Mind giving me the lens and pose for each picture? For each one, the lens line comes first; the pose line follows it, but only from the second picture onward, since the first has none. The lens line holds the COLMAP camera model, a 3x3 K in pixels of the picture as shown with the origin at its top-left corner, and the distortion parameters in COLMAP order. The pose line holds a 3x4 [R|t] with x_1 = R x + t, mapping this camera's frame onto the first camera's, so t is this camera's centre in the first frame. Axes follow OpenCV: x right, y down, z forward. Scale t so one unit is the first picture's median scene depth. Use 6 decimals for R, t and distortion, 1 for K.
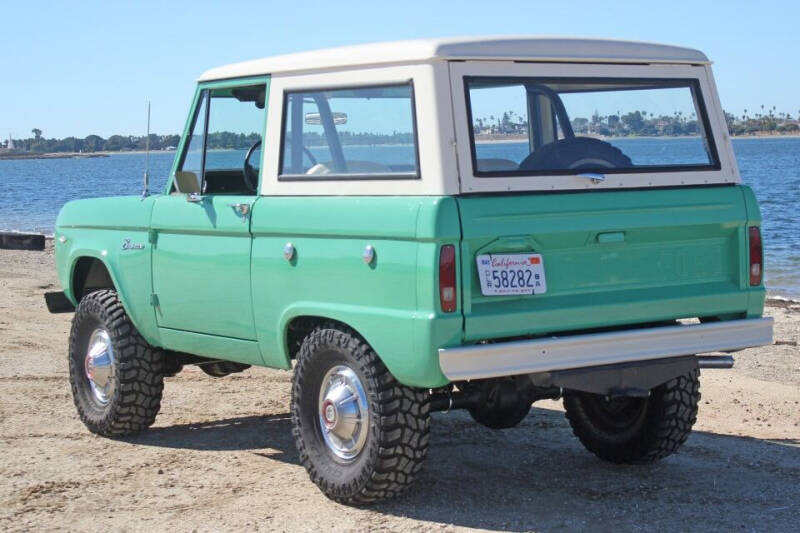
lens RADIAL K [[1774.4, 0, 400.0], [0, 1774.4, 266.5], [0, 0, 1]] dist [-0.046712, -0.198537]
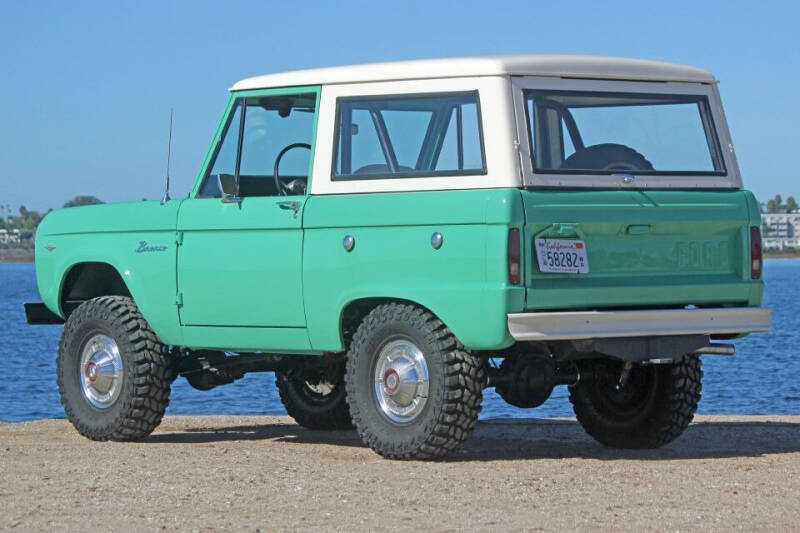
lens RADIAL K [[3300.9, 0, 400.0], [0, 3300.9, 266.5], [0, 0, 1]] dist [0.087407, -1.270994]
pose [[0.990571, 0.013755, 0.136311, -0.330540], [-0.005636, 0.998196, -0.059770, 0.138046], [-0.136887, 0.058438, 0.988861, -1.118650]]
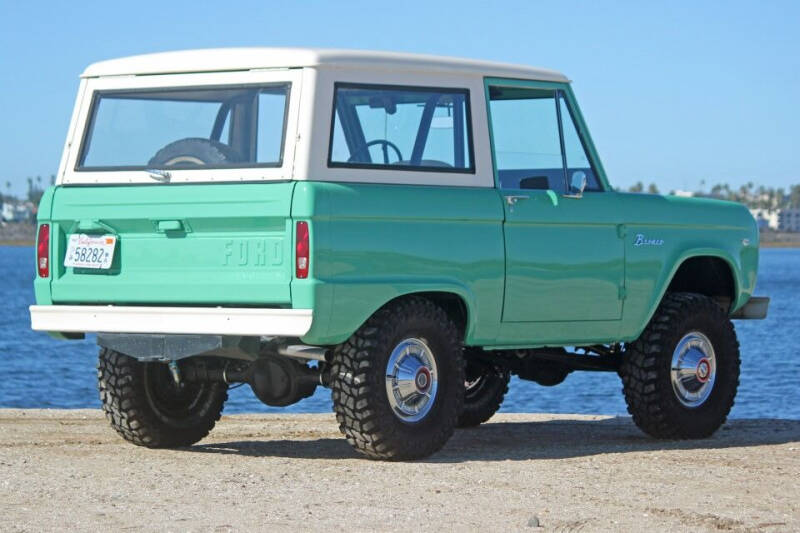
lens RADIAL K [[3300.9, 0, 400.0], [0, 3300.9, 266.5], [0, 0, 1]] dist [0.087407, -1.270994]
pose [[0.301955, 0.025917, -0.952970, 2.191867], [-0.065443, 0.997836, 0.006401, -0.013047], [0.951073, 0.060432, 0.302997, 0.494920]]
